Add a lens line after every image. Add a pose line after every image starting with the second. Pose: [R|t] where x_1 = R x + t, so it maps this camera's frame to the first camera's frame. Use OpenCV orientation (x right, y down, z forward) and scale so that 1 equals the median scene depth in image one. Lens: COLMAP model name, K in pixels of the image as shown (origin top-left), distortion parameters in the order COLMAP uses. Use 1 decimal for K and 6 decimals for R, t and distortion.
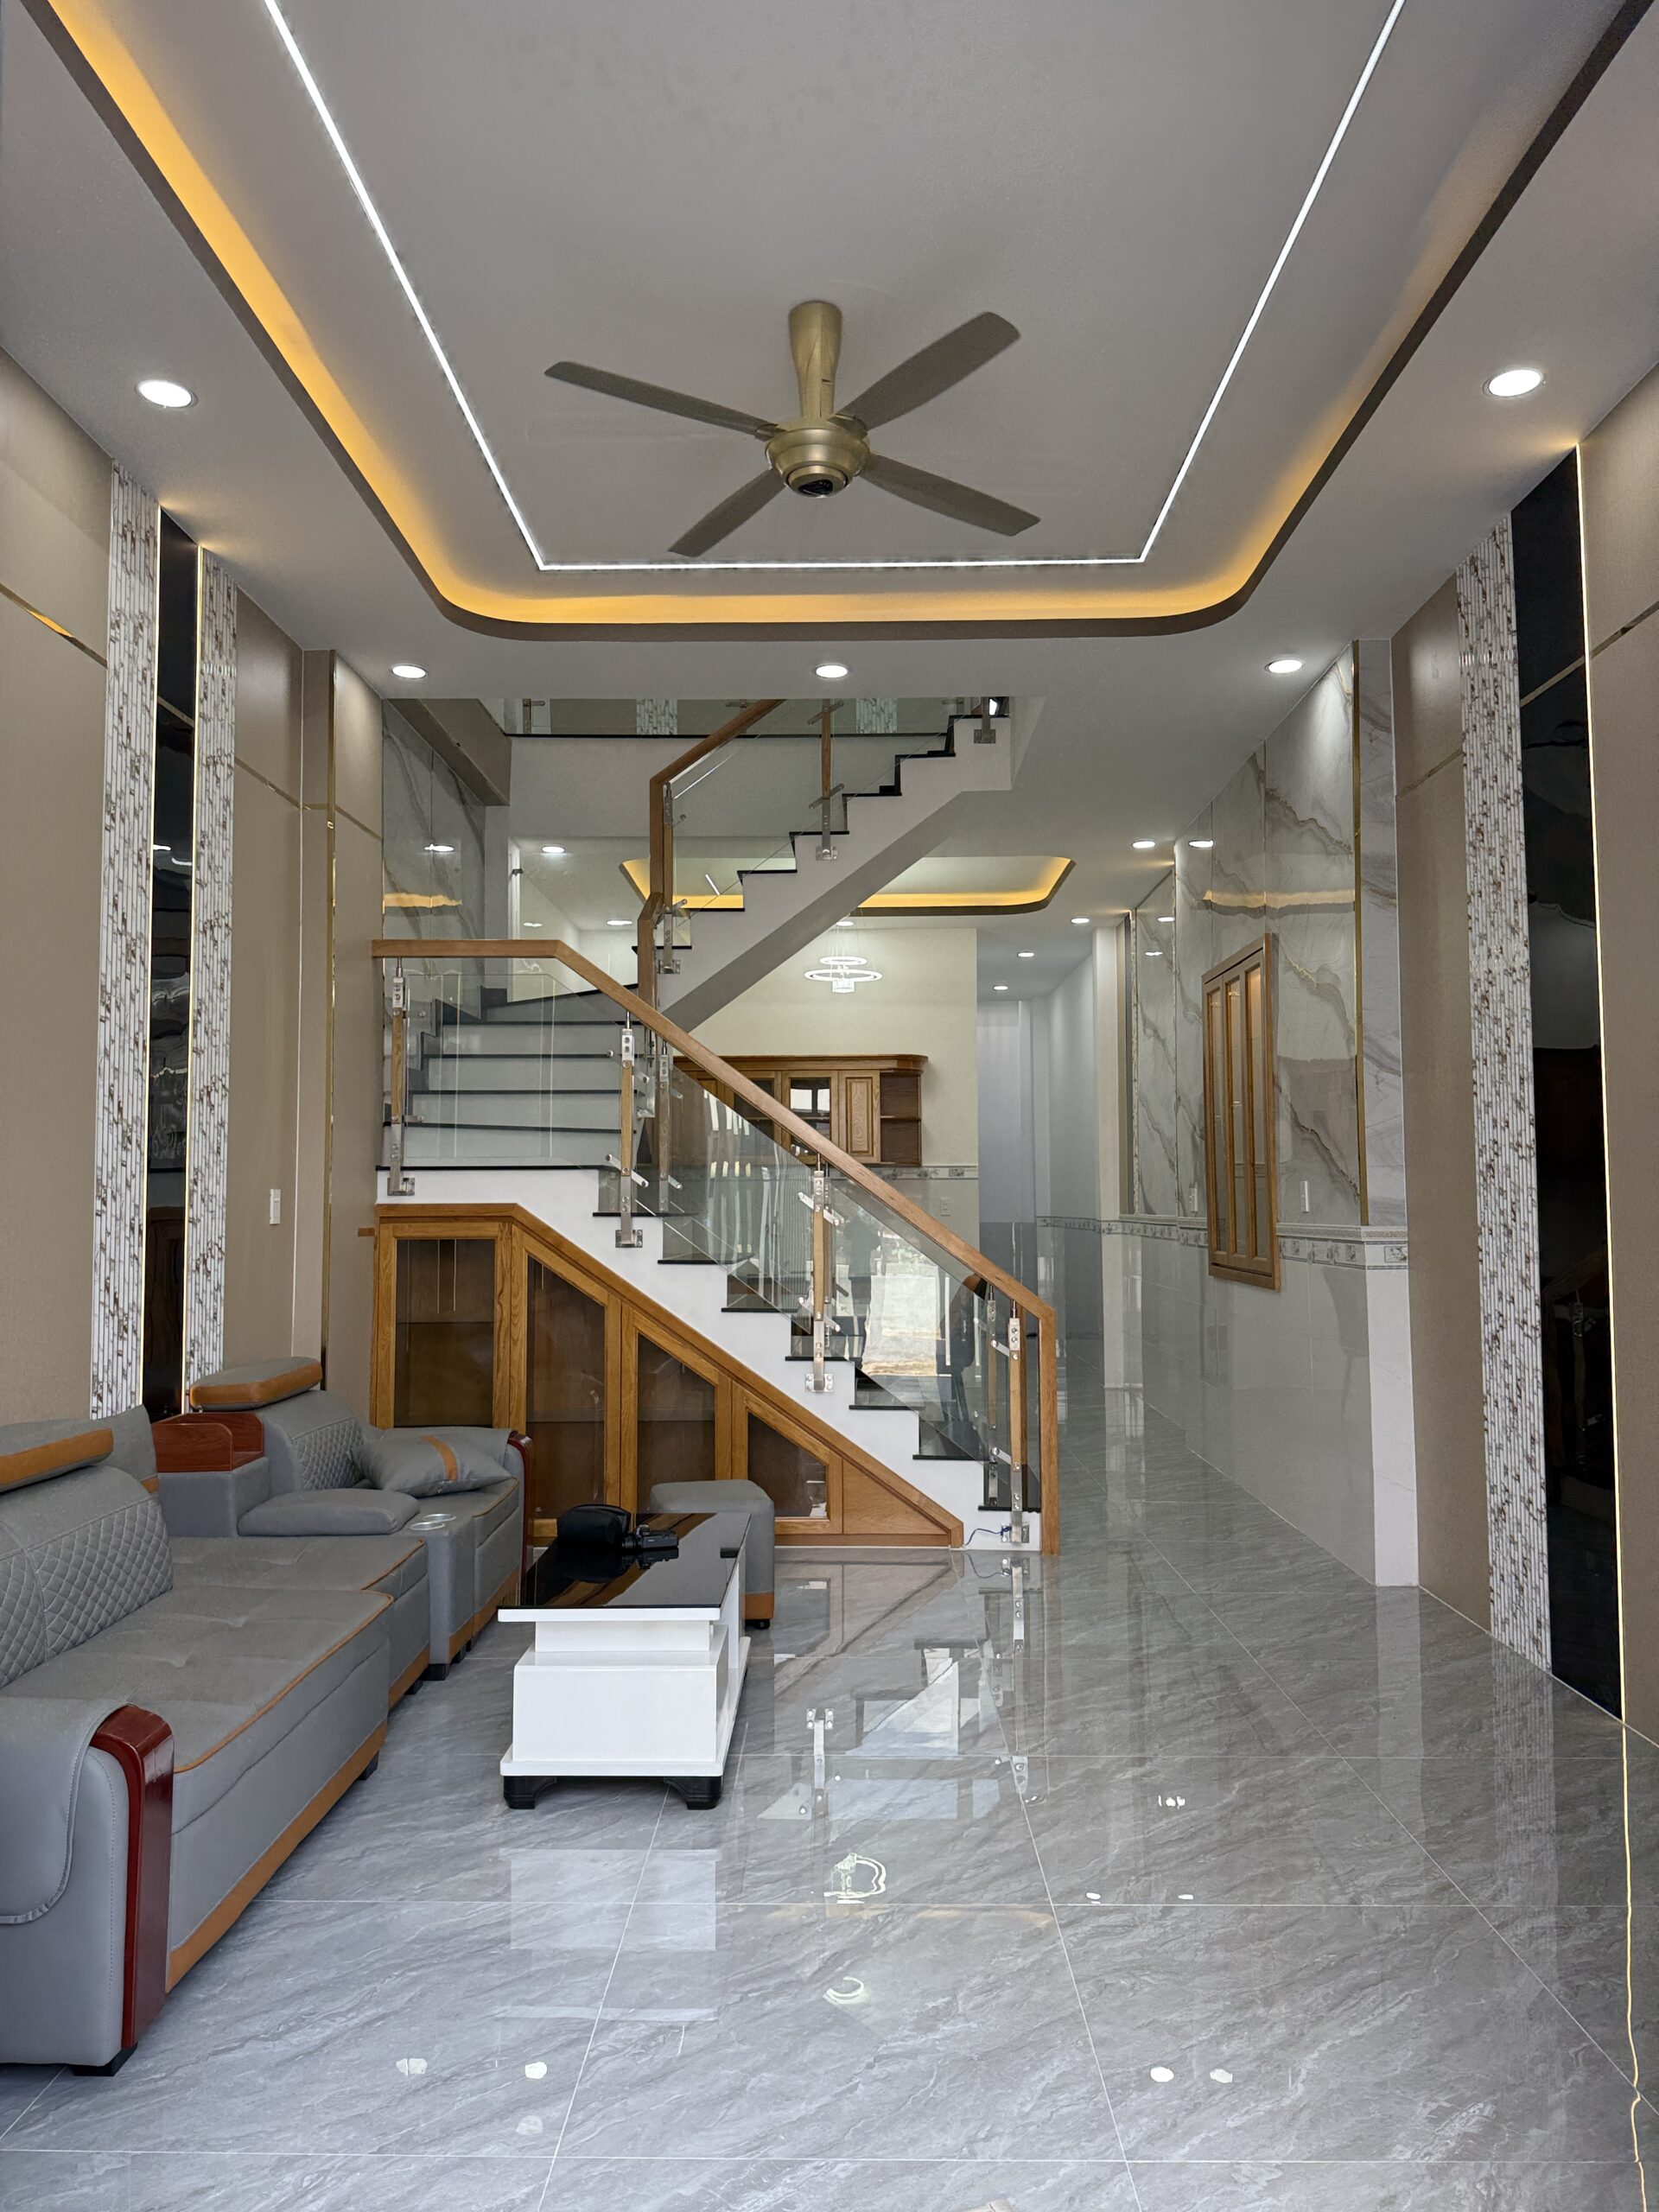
lens RADIAL K [[1531.8, 0, 829.7], [0, 1531.8, 1114.4], [0, 0, 1]] dist [0.170503, -0.356008]
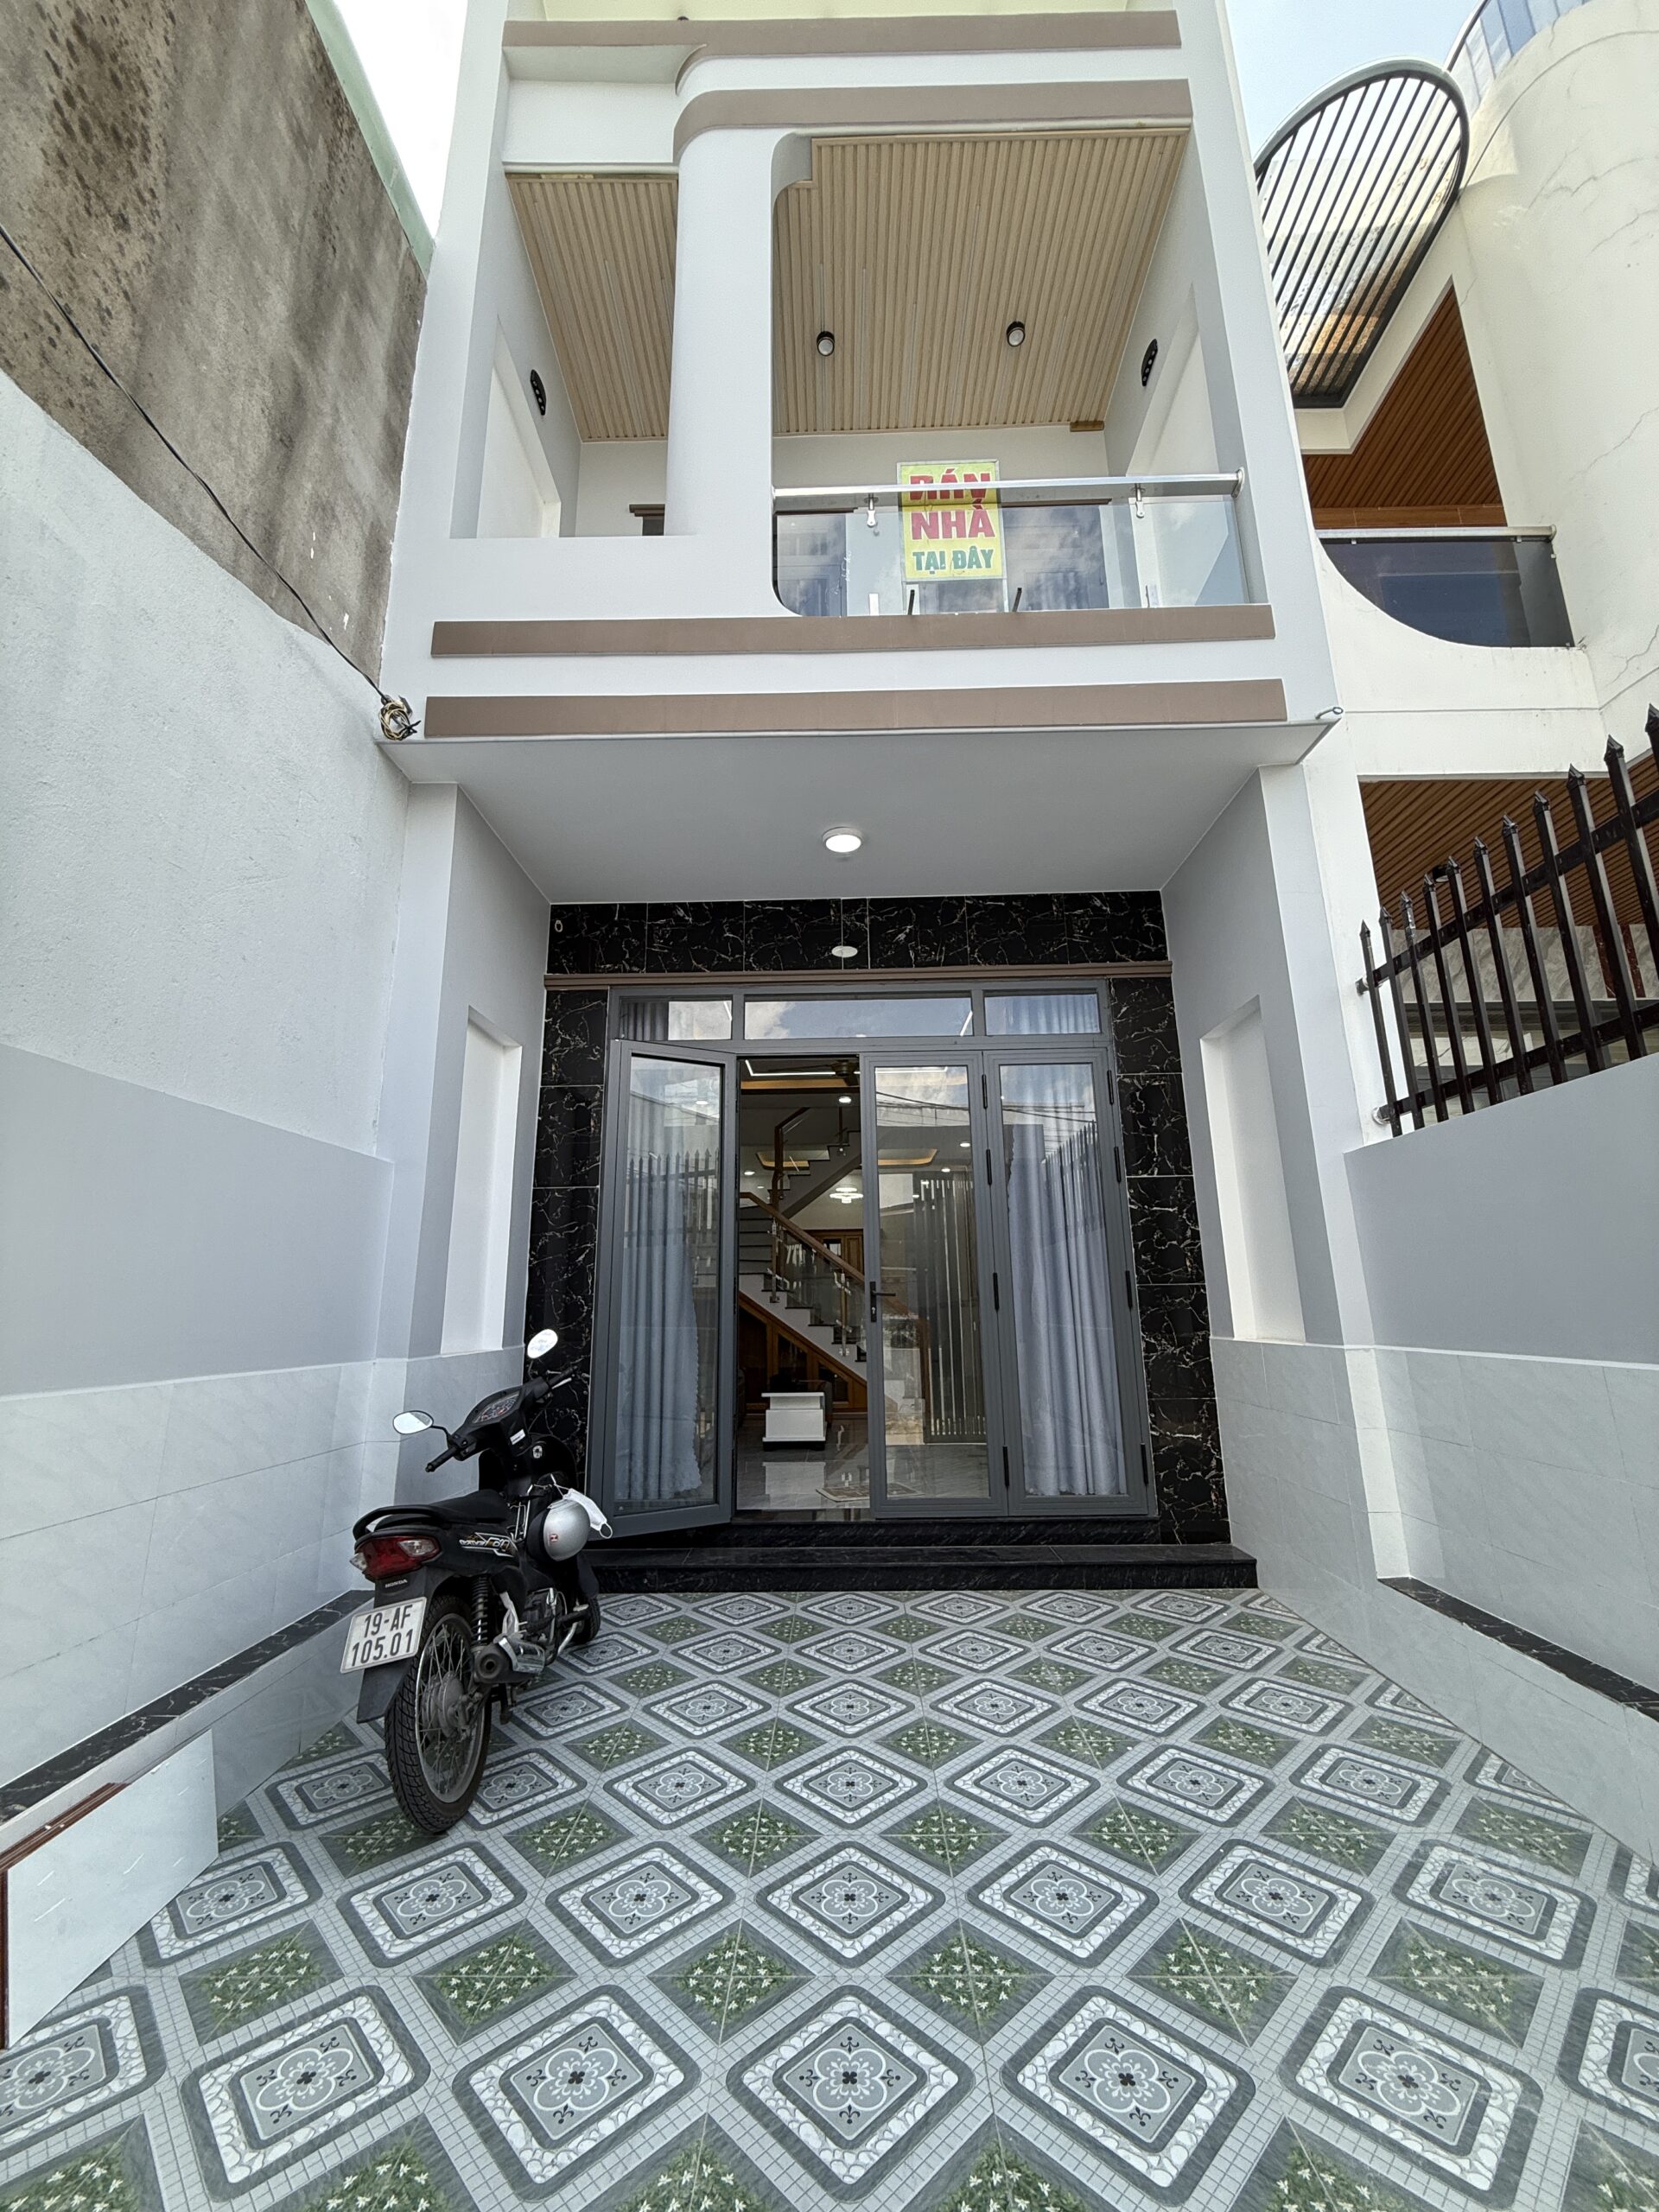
lens RADIAL K [[899.9, 0, 826.4], [0, 899.9, 1097.8], [0, 0, 1]] dist [0.000531, -0.000058]
pose [[0.999961, -0.008391, -0.002794, -0.024448], [0.007780, 0.984843, -0.173274, 0.003971], [0.004206, 0.173245, 0.984870, -0.528355]]
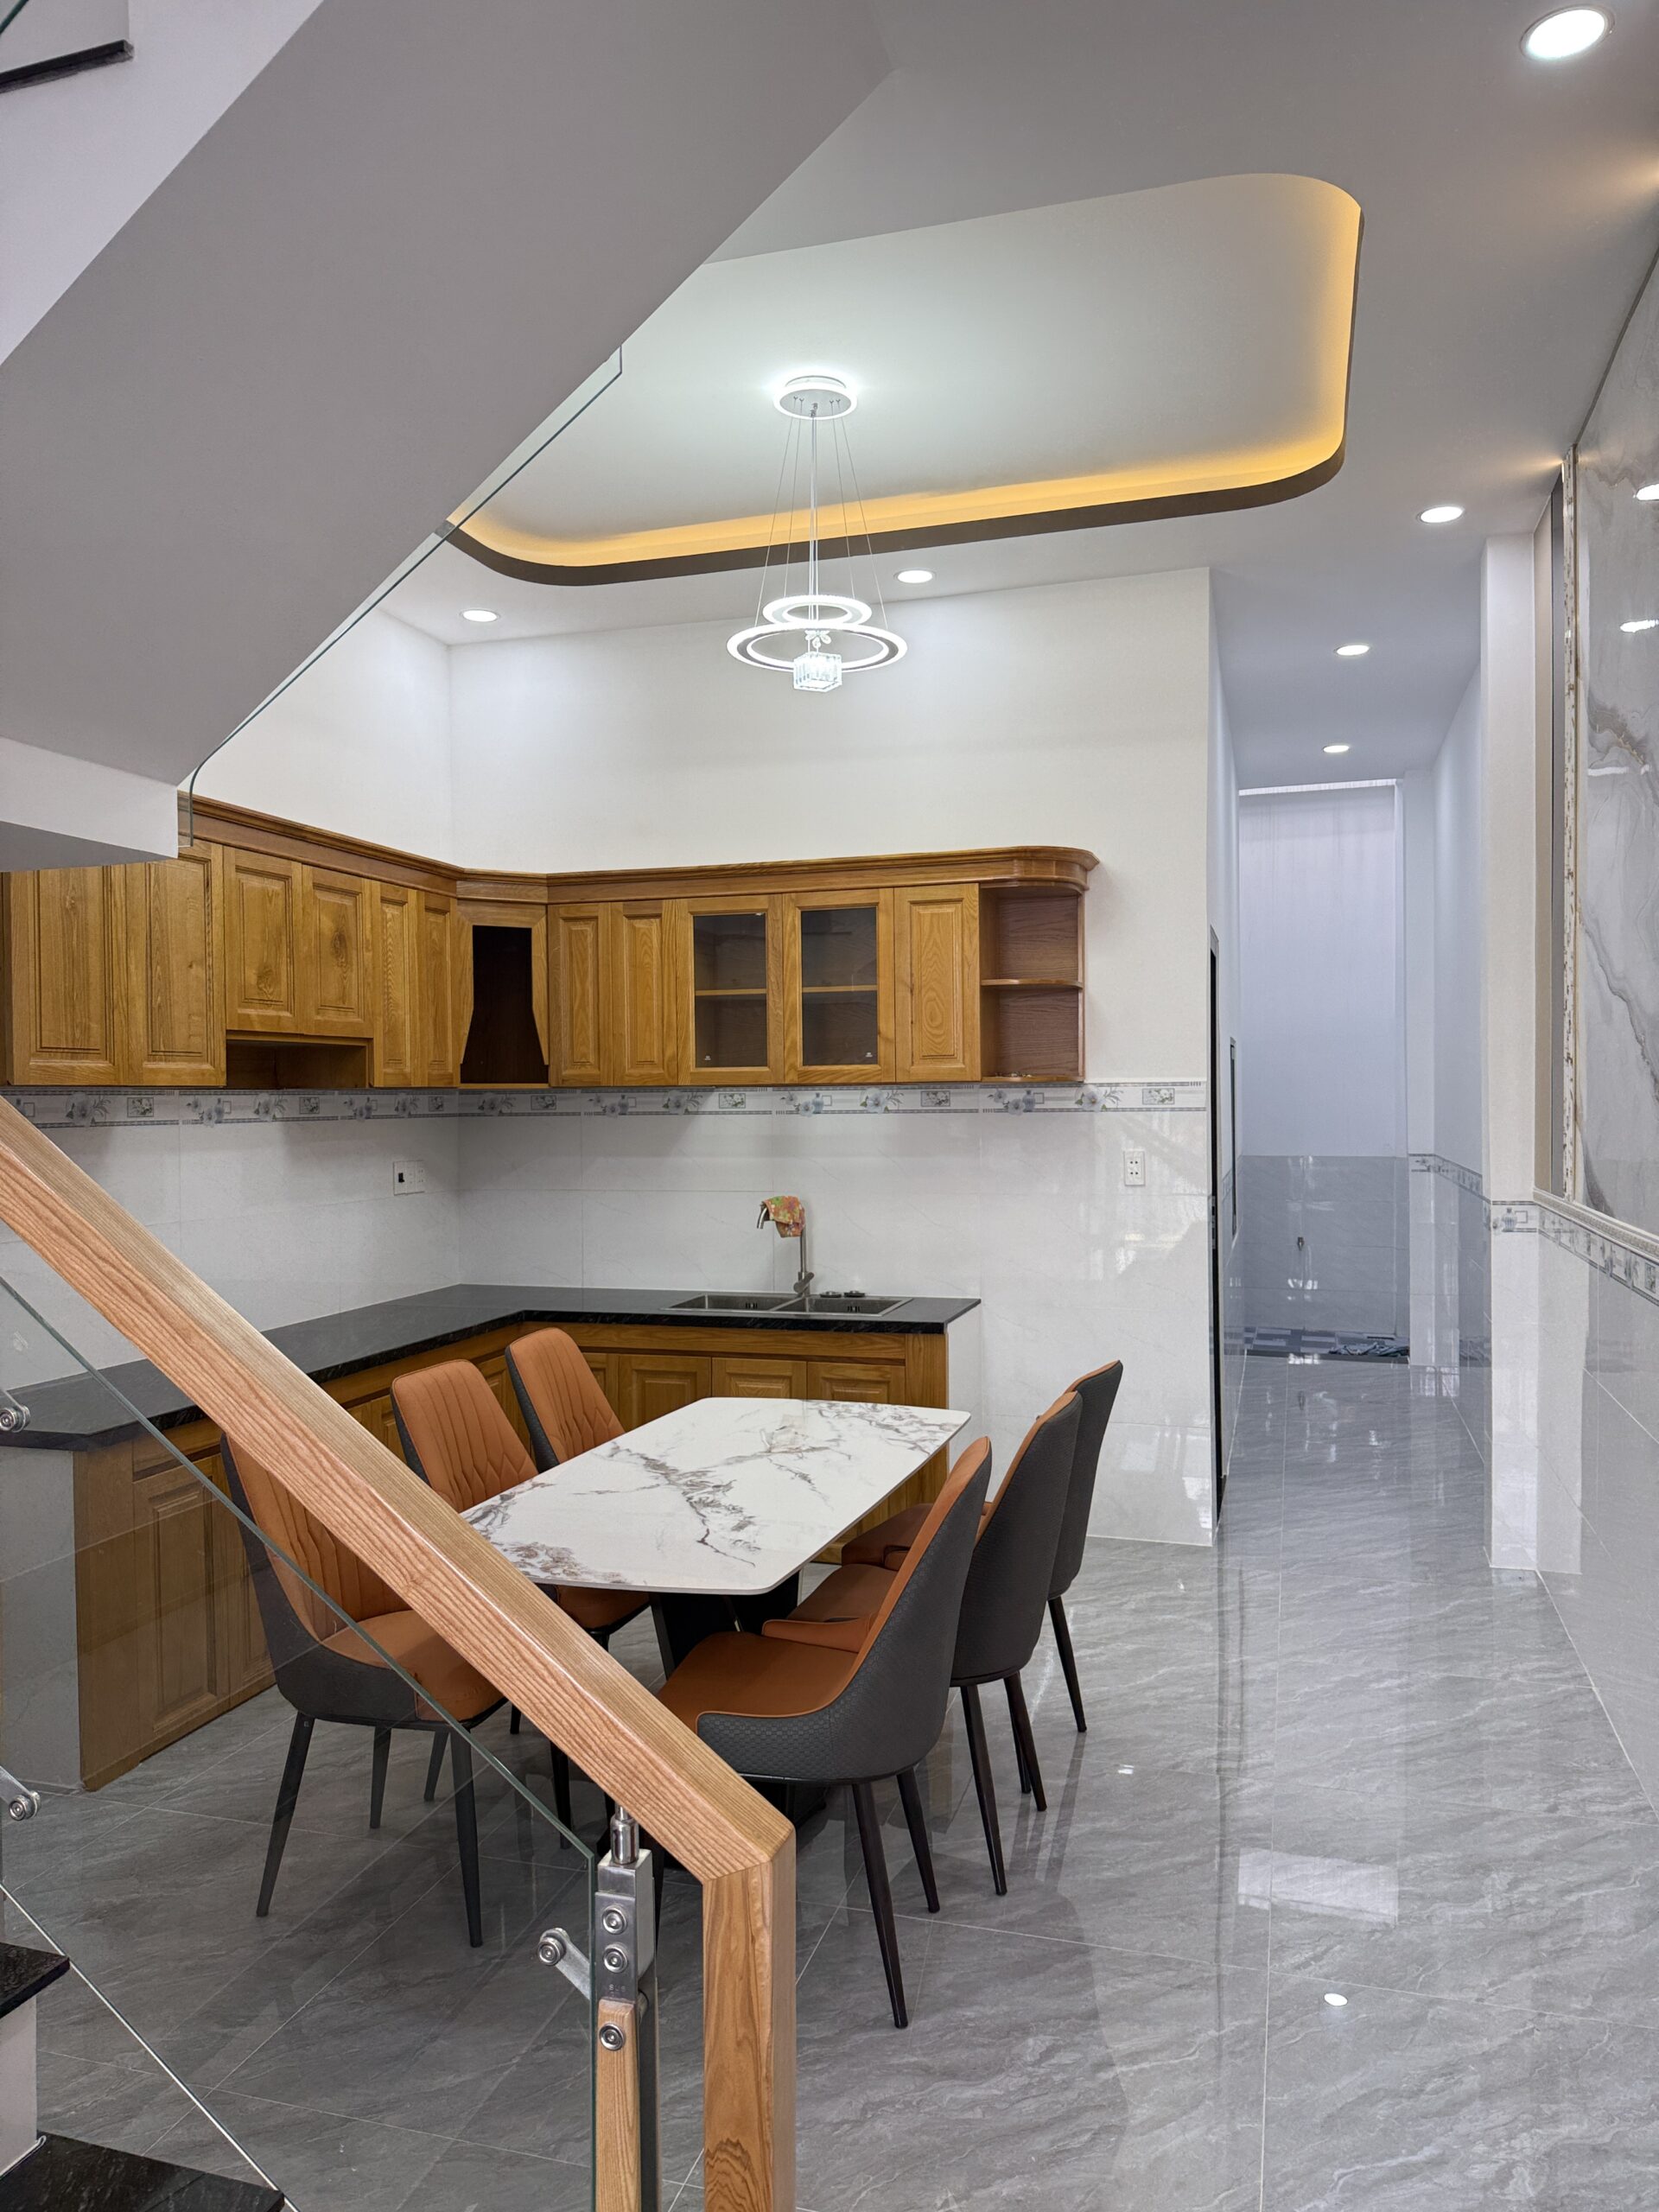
lens RADIAL K [[1531.8, 0, 829.7], [0, 1531.8, 1114.4], [0, 0, 1]] dist [0.170503, -0.356008]
pose [[0.961517, 0.002052, -0.274737, 0.175613], [0.018156, 0.997312, 0.070990, 0.011808], [0.274144, -0.073246, 0.958895, 0.776610]]
